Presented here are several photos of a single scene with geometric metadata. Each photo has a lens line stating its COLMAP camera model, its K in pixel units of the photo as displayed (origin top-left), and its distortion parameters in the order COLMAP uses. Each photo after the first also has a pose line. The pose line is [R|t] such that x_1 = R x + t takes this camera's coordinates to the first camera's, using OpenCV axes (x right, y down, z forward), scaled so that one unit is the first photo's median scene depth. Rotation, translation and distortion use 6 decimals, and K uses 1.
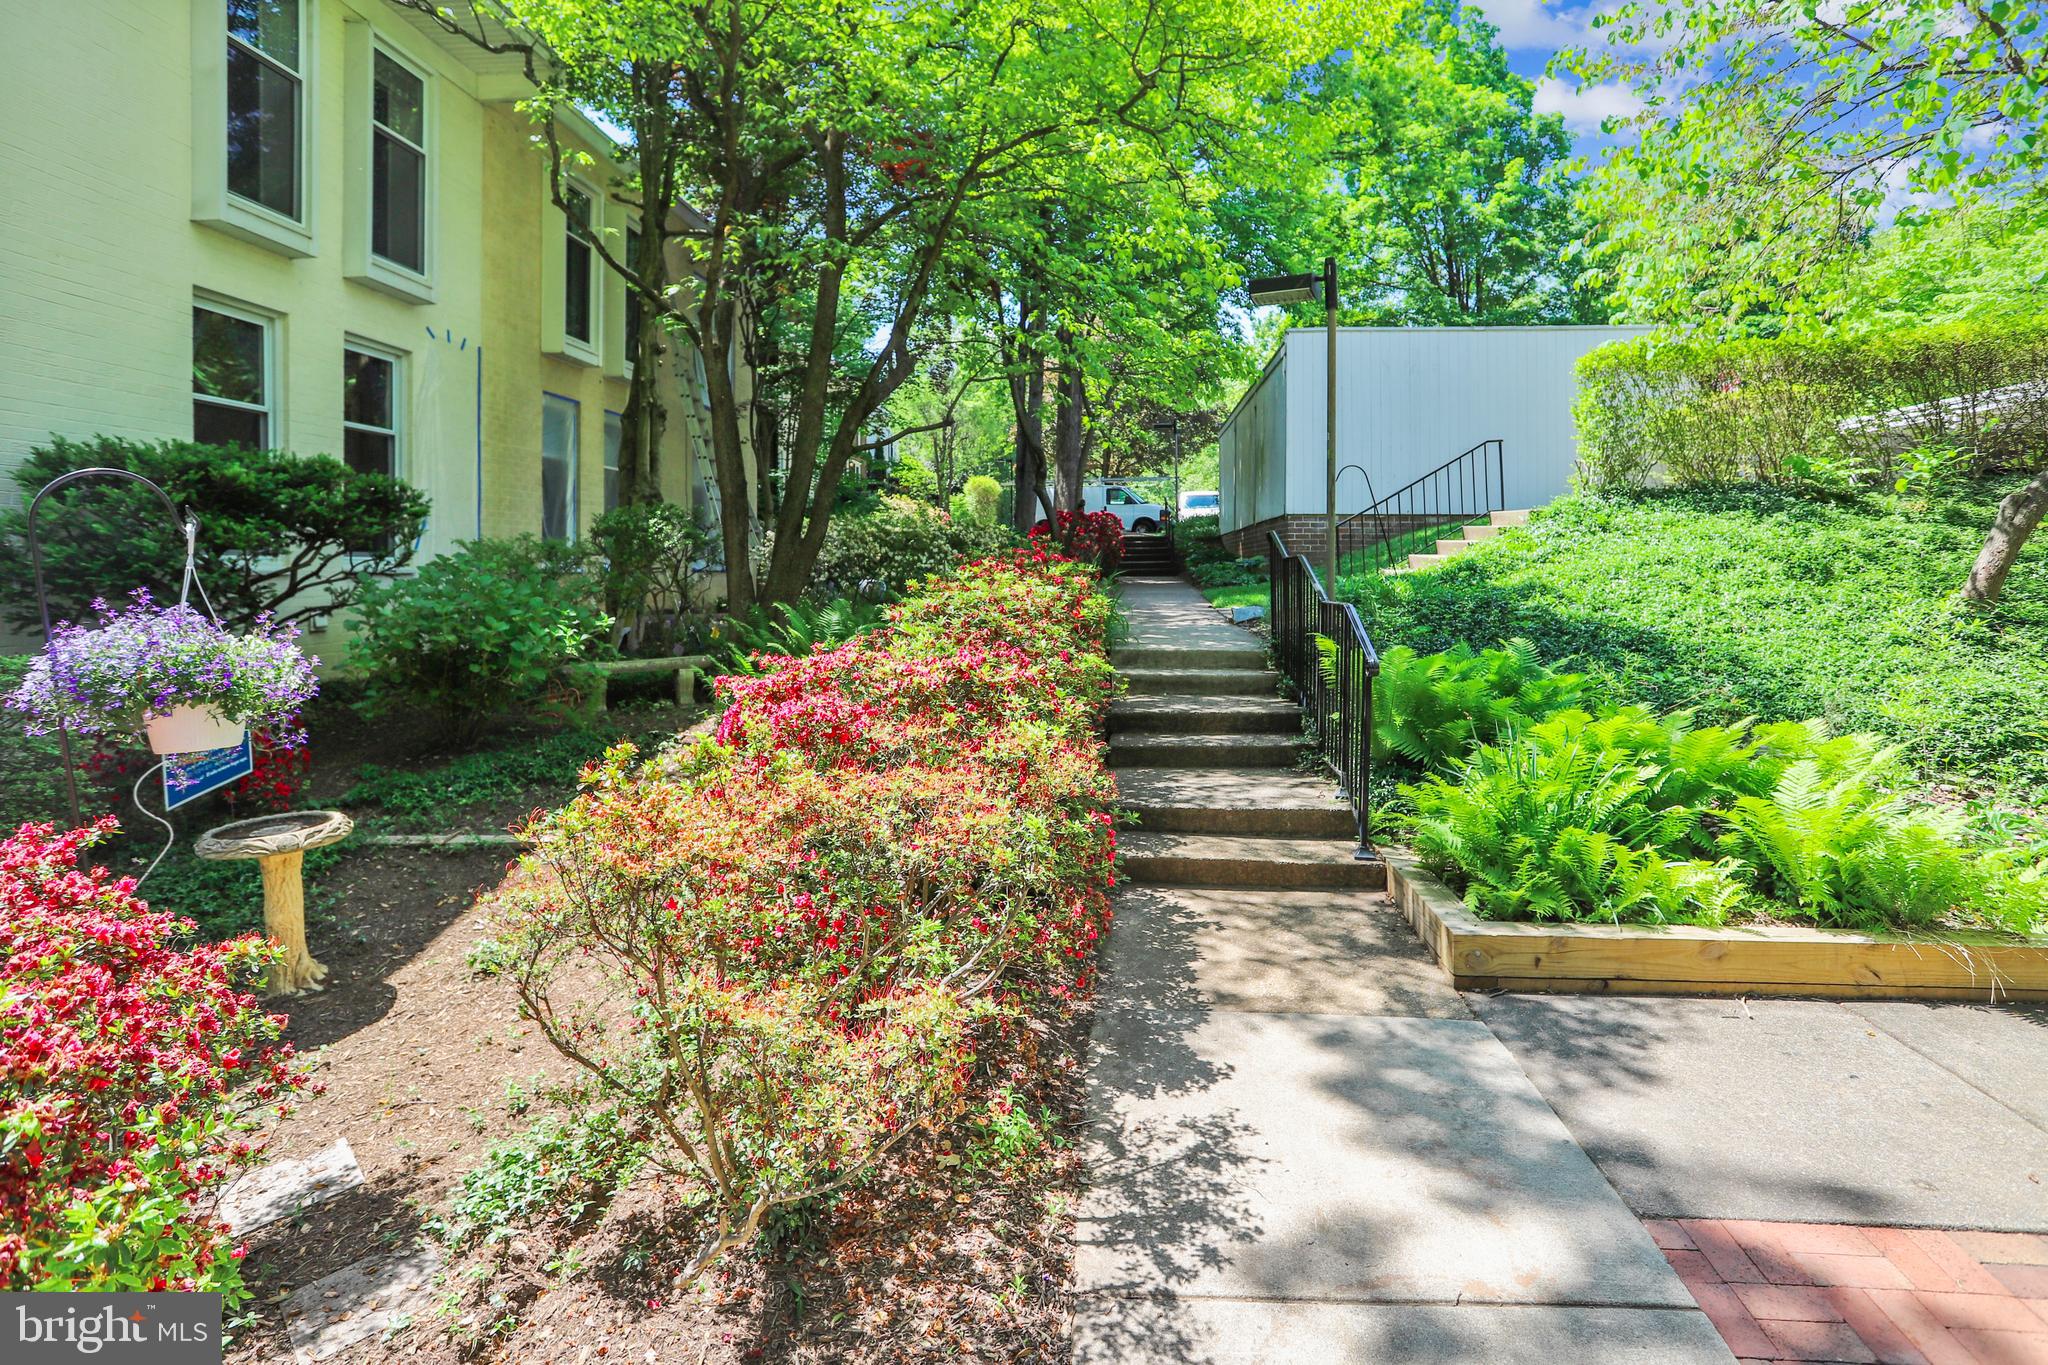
lens RADIAL K [[1013.2, 0, 1024.0], [0, 1013.2, 682.5], [0, 0, 1]] dist [-0.055490, 0.029918]
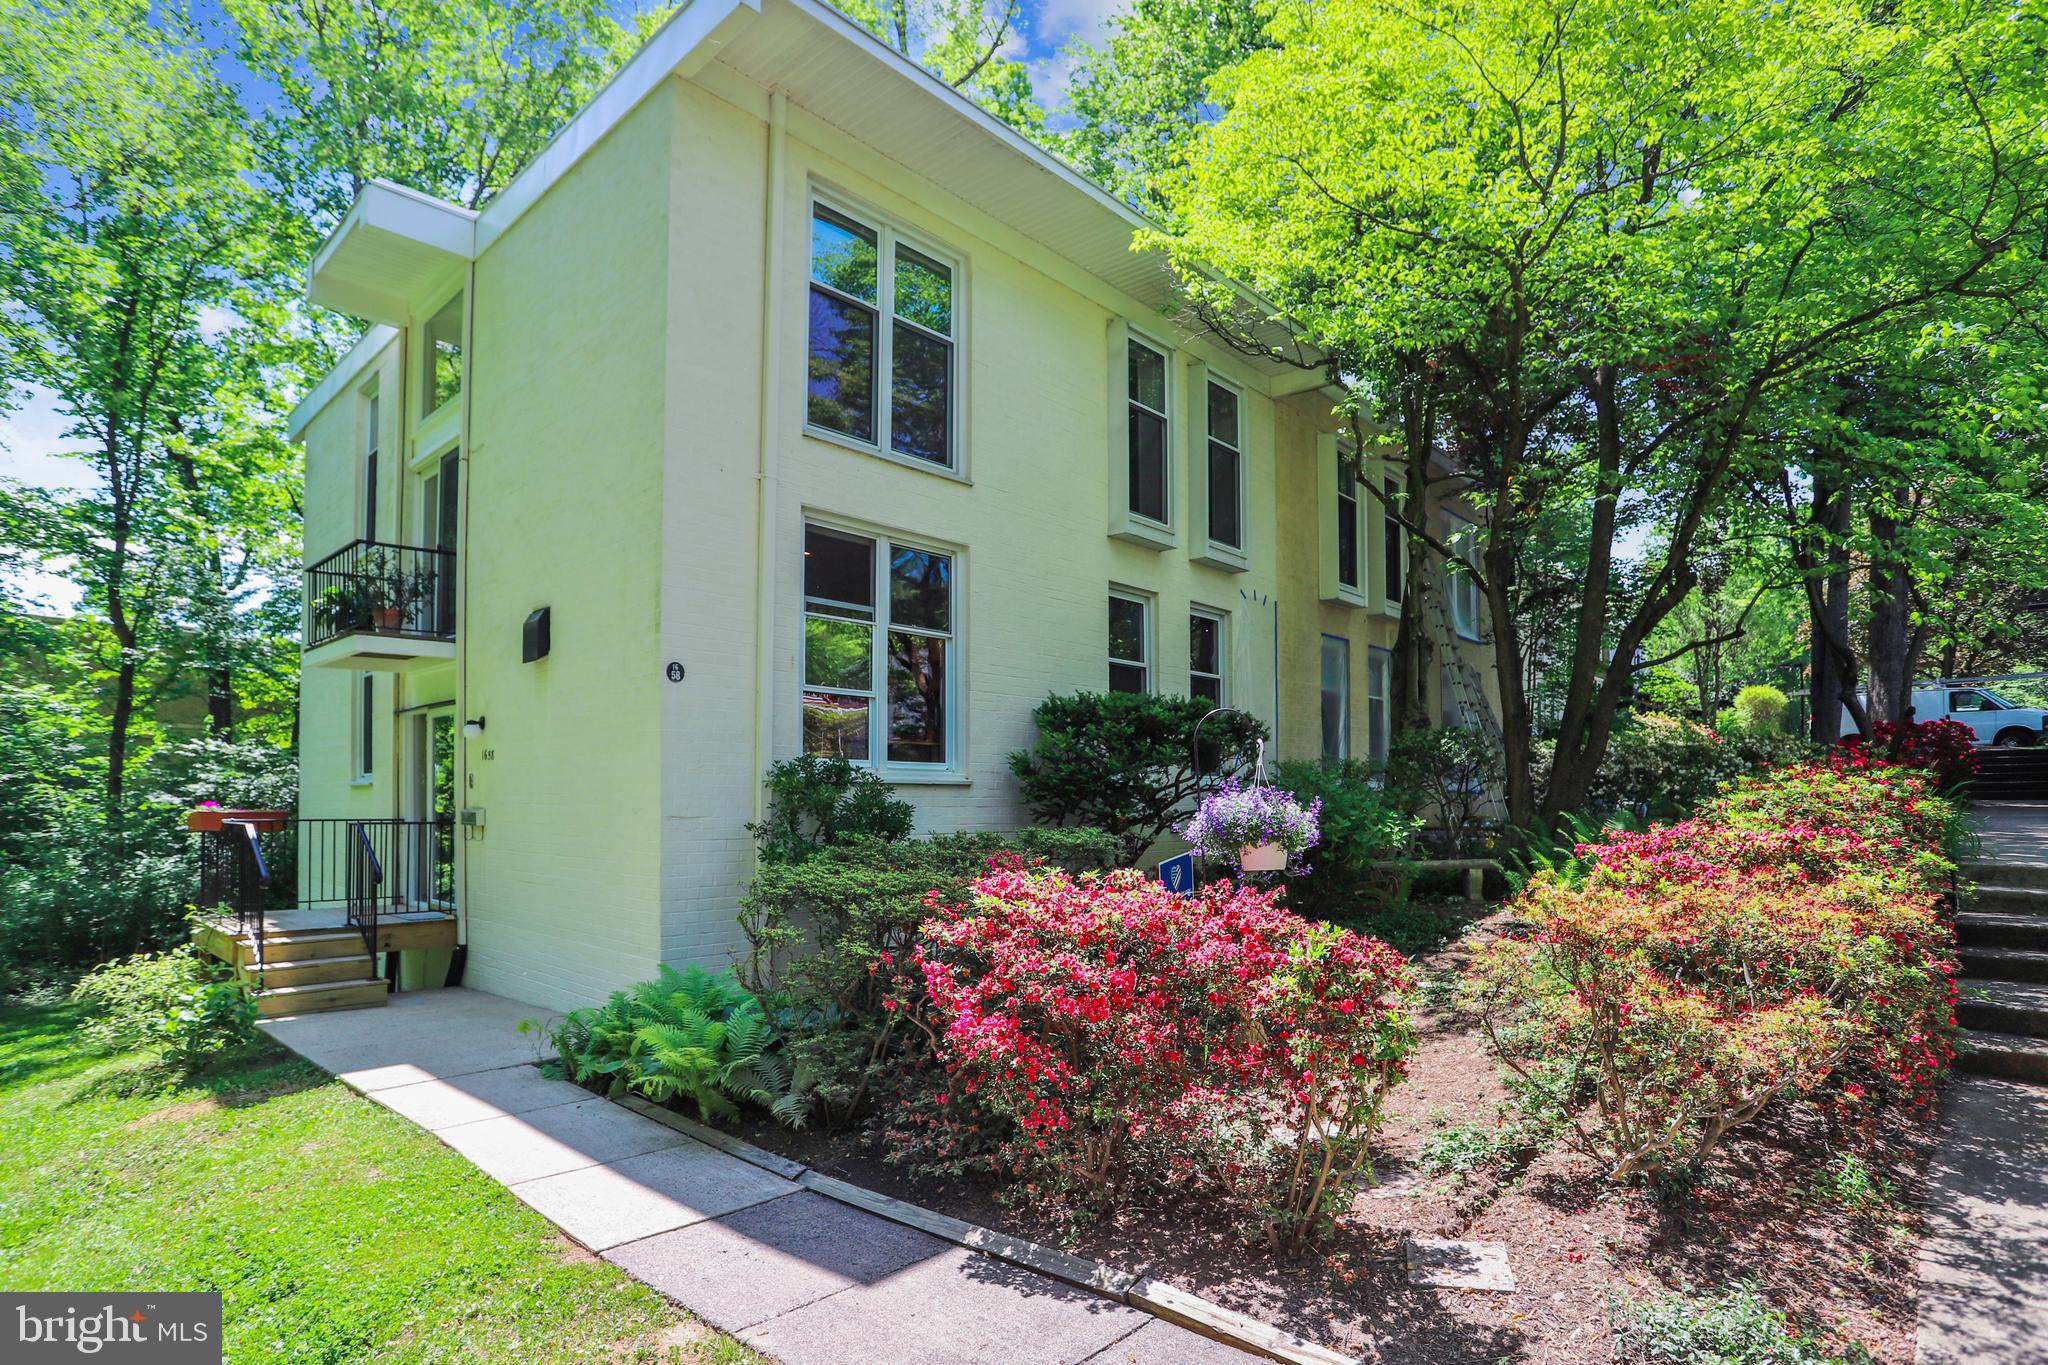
lens RADIAL K [[1104.6, 0, 1031.3], [0, 1104.6, 793.2], [0, 0, 1]] dist [-0.061846, 0.034615]
pose [[0.809122, -0.005862, -0.587612, -0.016978], [-0.064892, 0.992943, -0.099259, 0.051241], [0.584047, 0.118444, 0.803032, -0.255351]]
